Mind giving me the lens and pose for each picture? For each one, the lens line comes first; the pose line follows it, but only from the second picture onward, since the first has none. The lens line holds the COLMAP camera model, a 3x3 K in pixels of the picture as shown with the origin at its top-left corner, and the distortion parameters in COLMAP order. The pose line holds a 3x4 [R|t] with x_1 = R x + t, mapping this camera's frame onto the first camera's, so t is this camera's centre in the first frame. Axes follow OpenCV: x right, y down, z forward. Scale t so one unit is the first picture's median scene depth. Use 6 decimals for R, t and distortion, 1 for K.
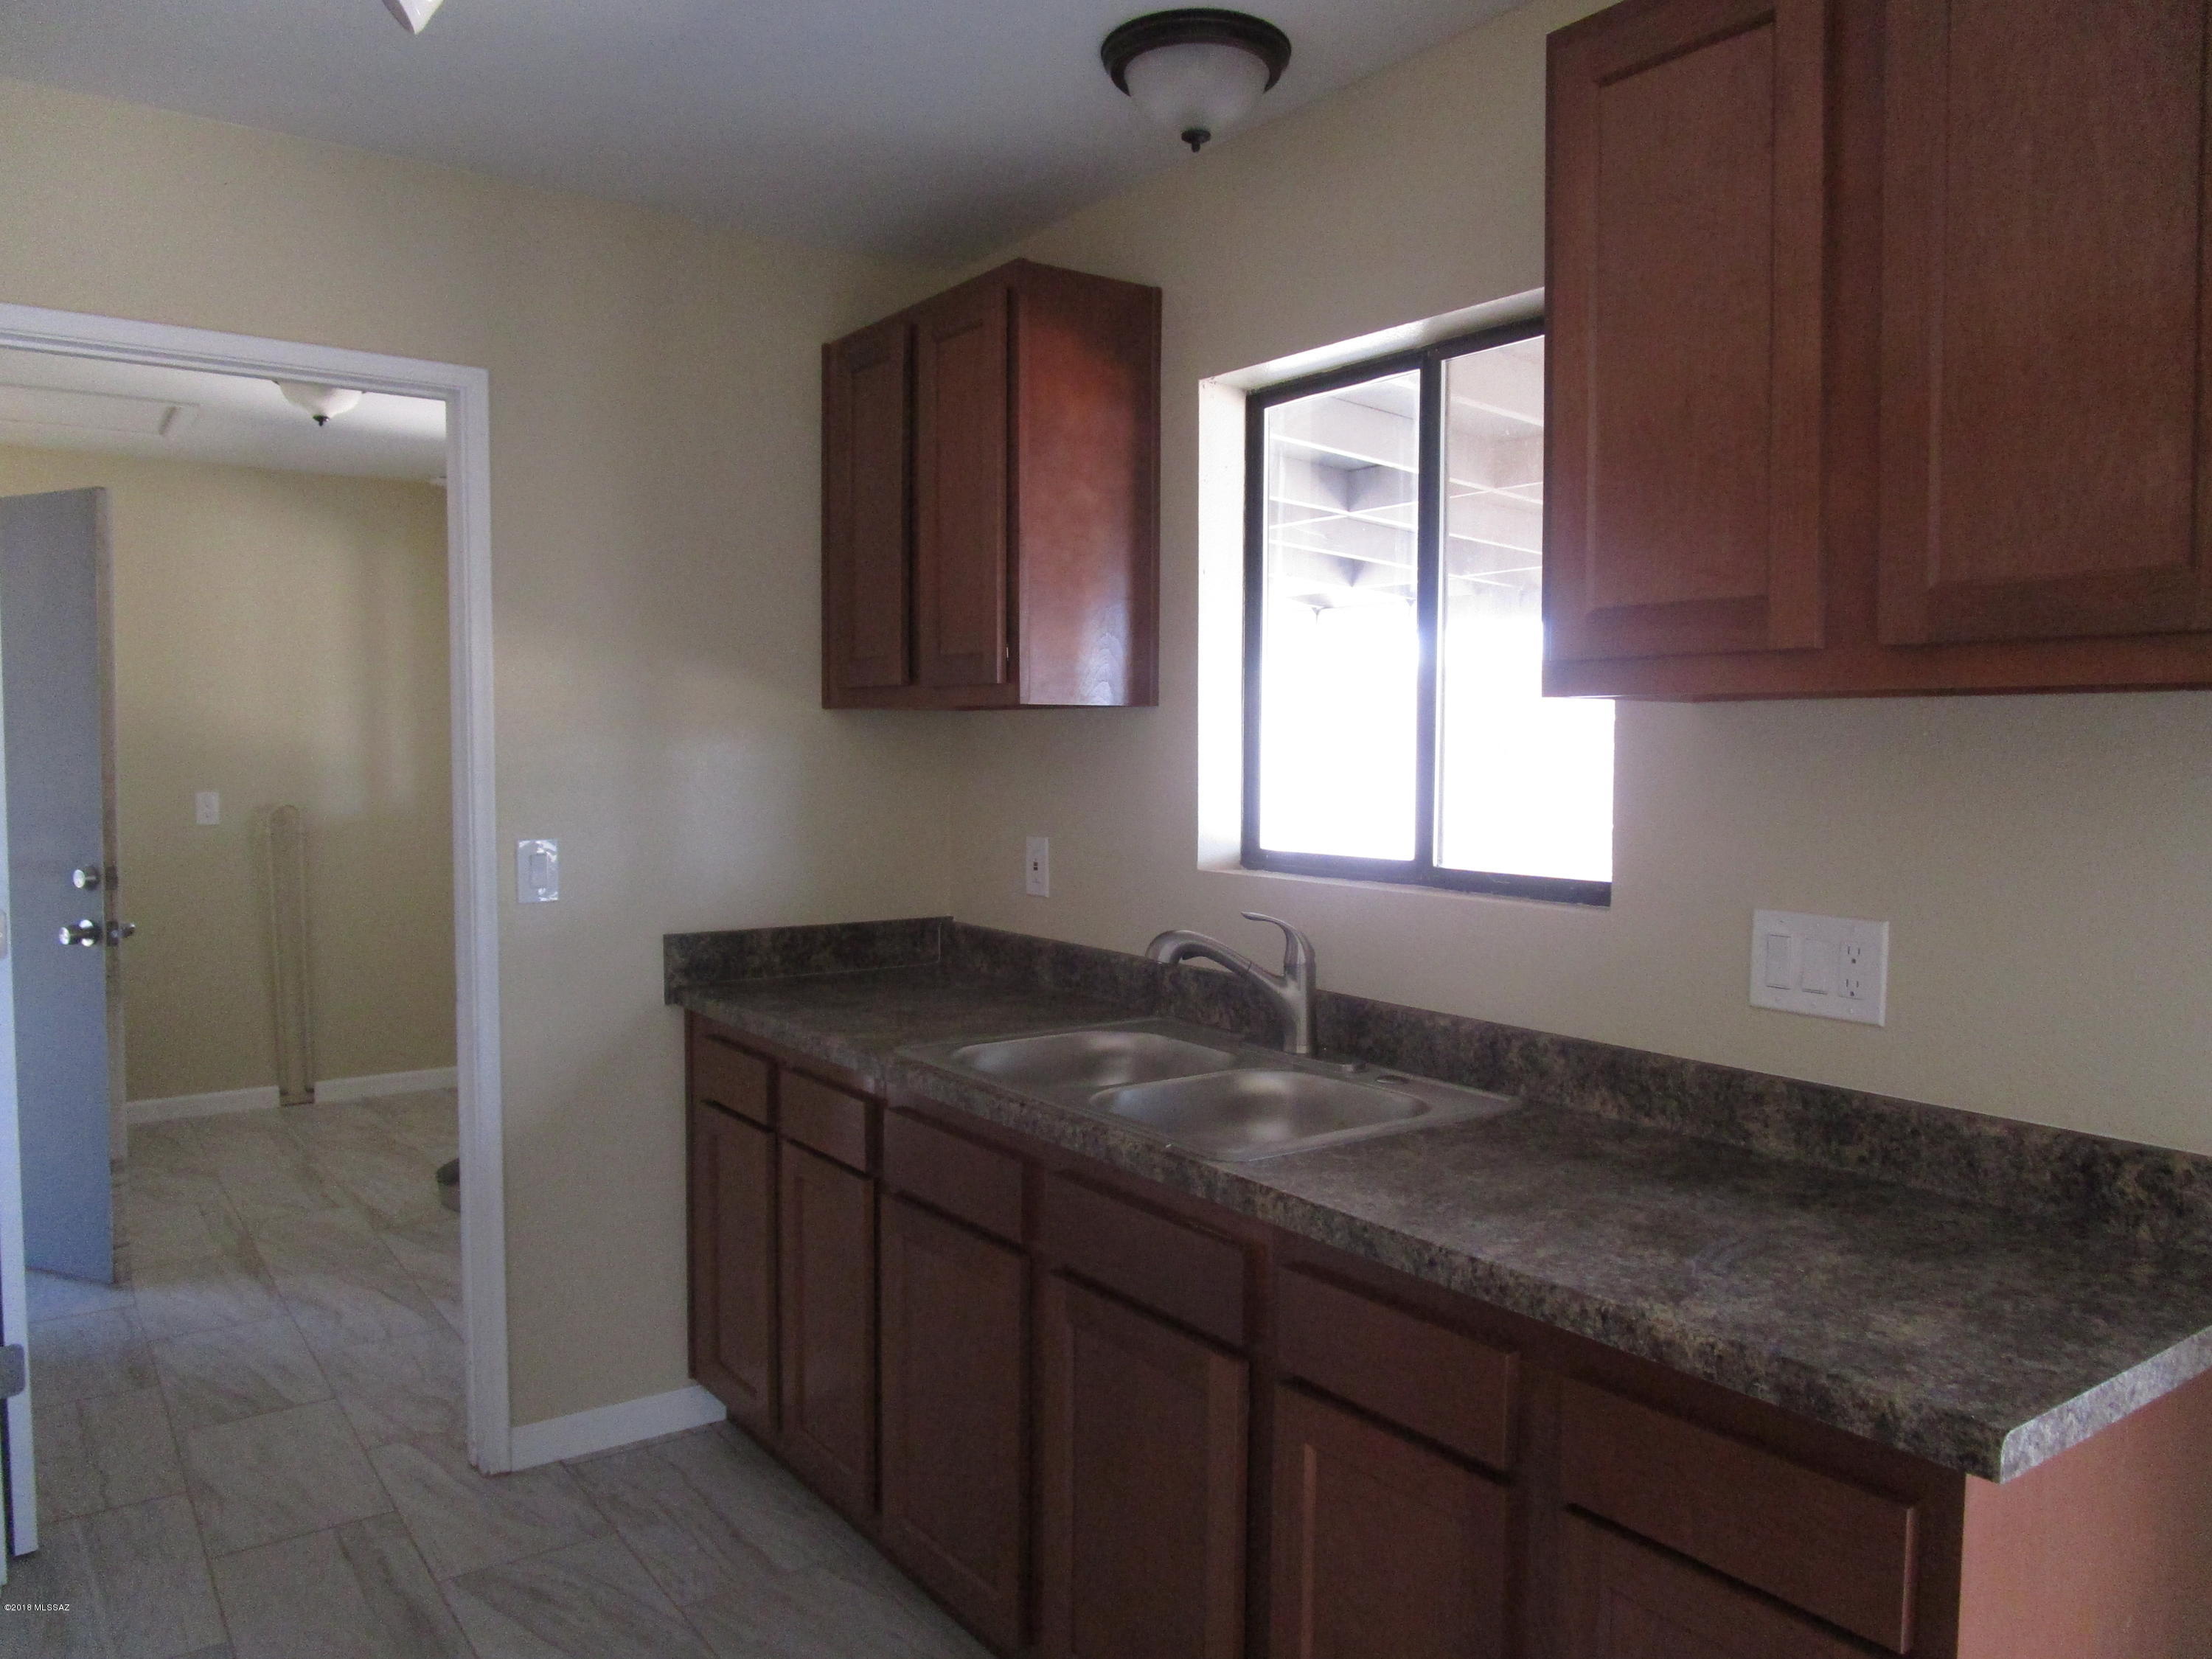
lens RADIAL K [[1612.7, 0, 1120.6], [0, 1612.7, 827.1], [0, 0, 1]] dist [-0.022473, 0.012740]
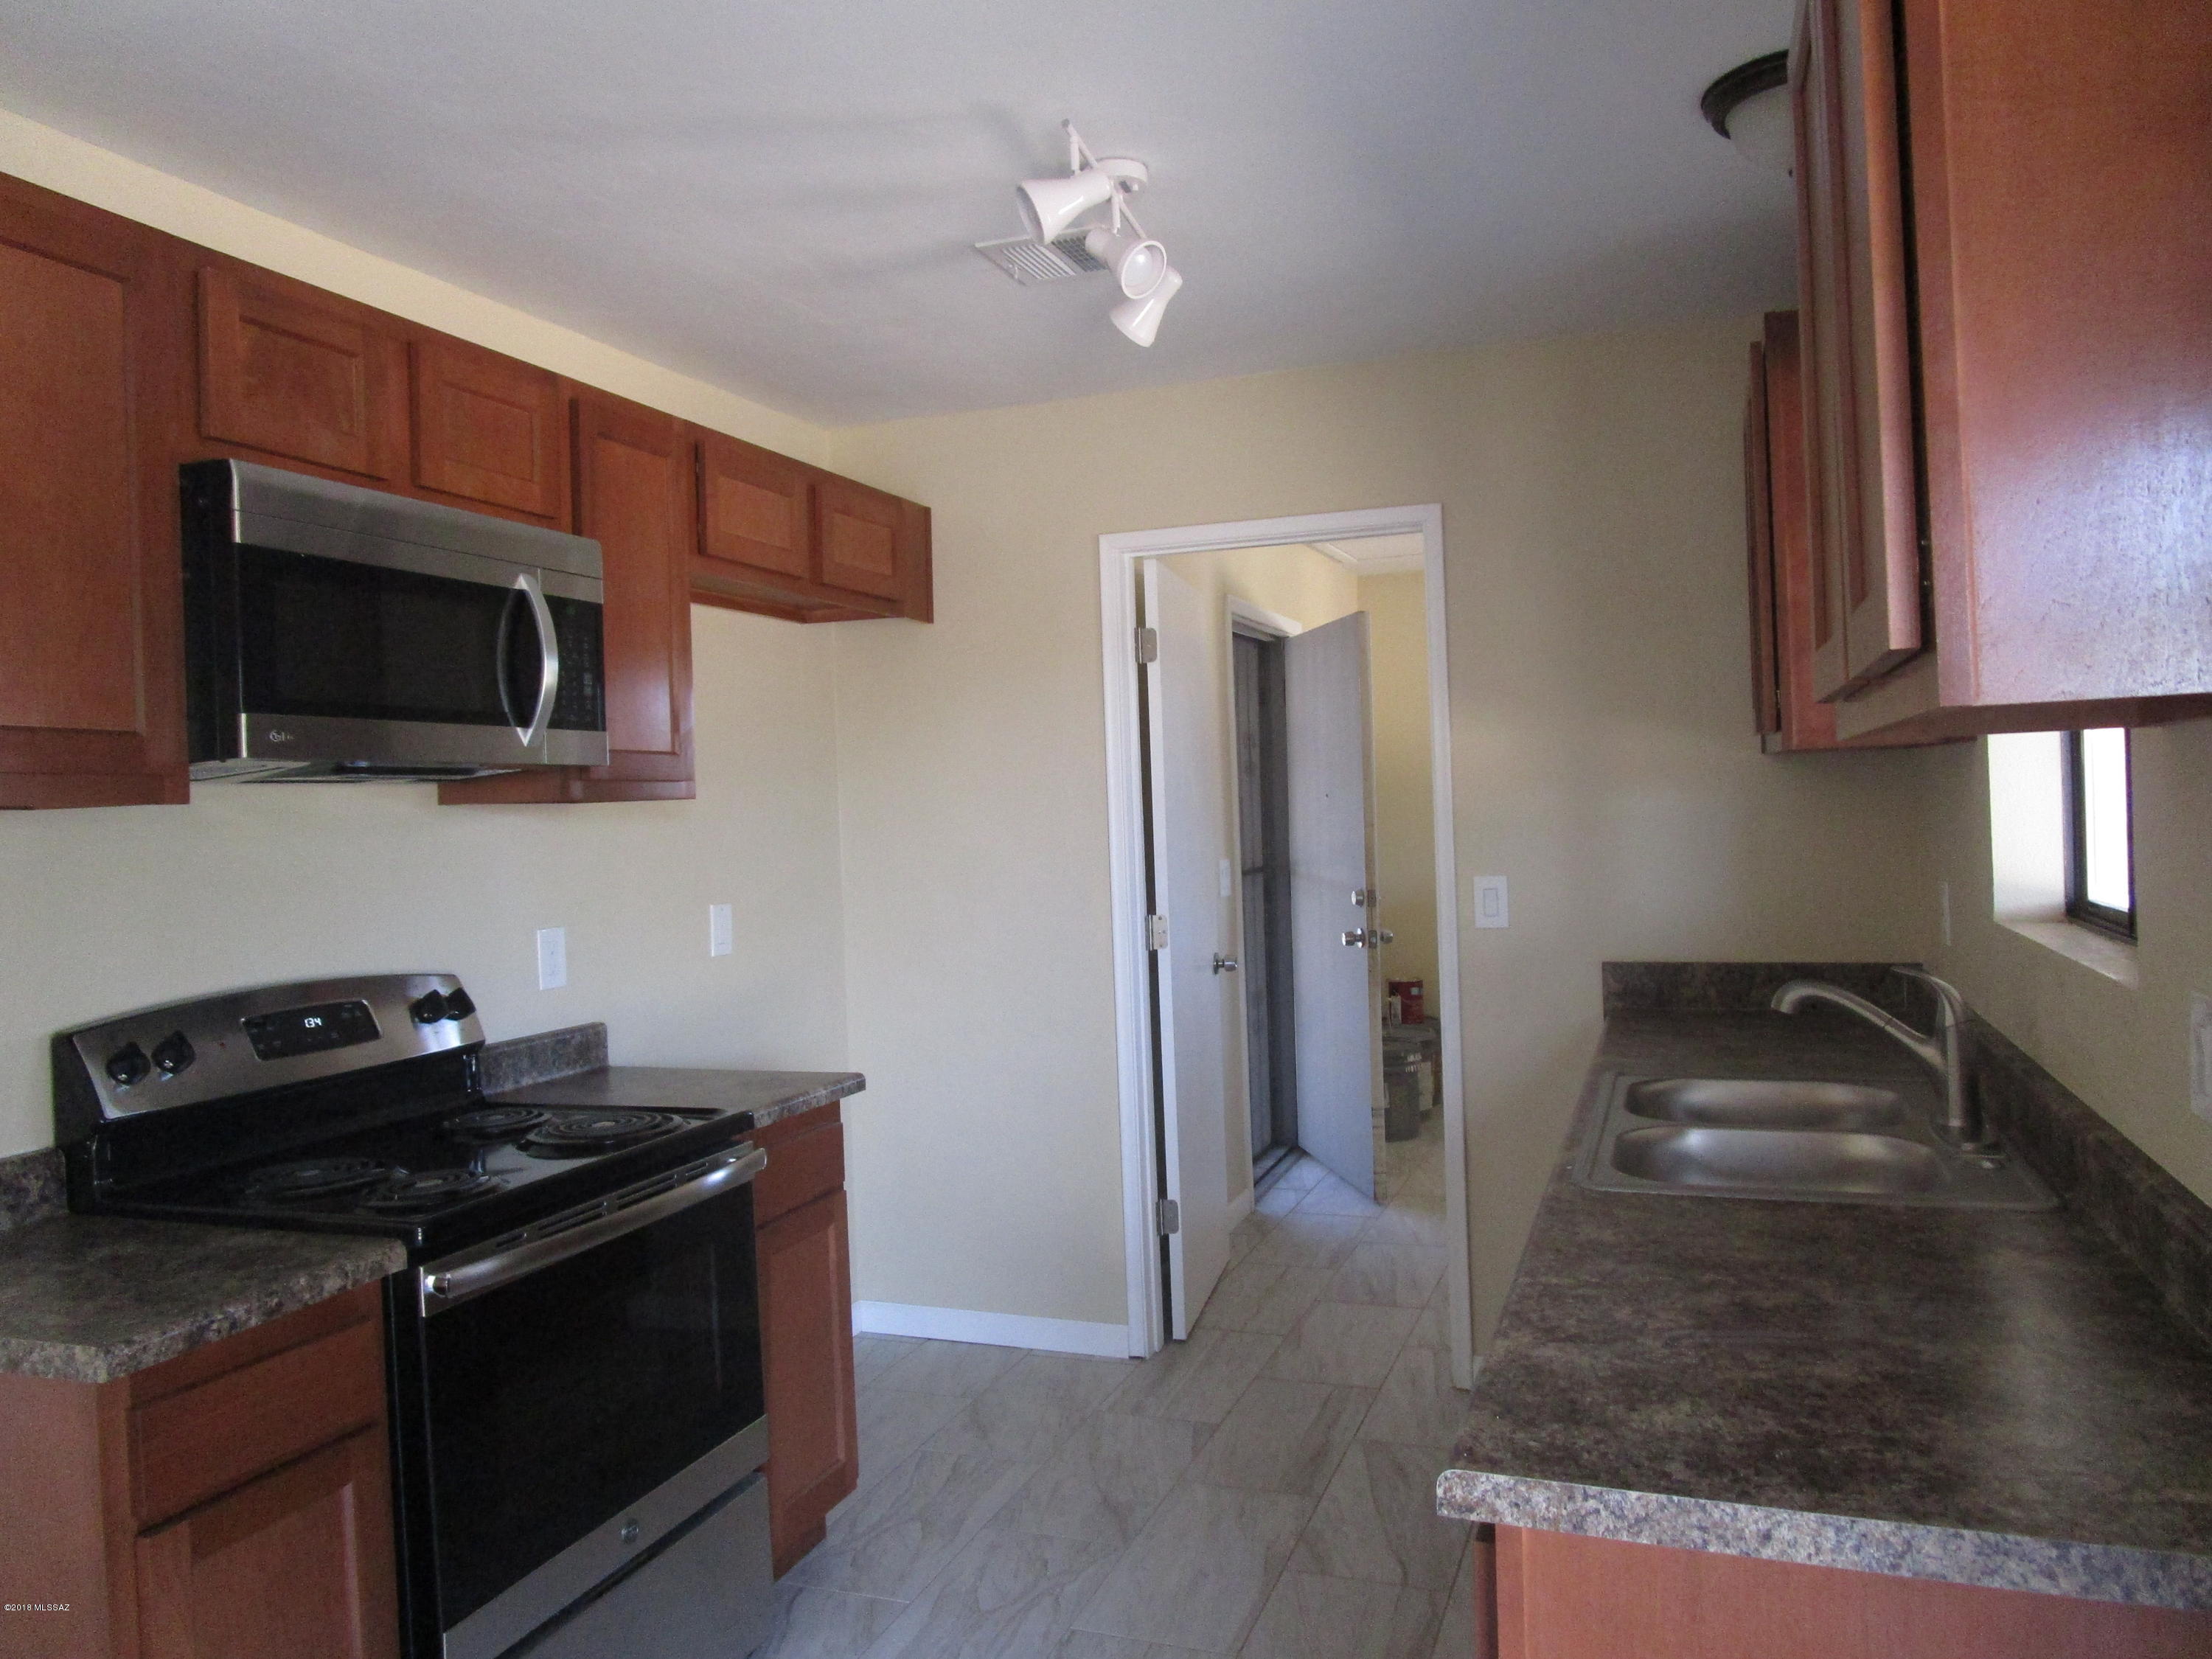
lens RADIAL K [[1612.7, 0, 1109.1], [0, 1612.7, 829.7], [0, 0, 1]] dist [-0.022473, 0.012740]
pose [[0.551039, -0.005947, -0.834459, 0.590284], [-0.007097, 0.999905, -0.011813, -0.012978], [0.834450, 0.012431, 0.550944, 0.099526]]
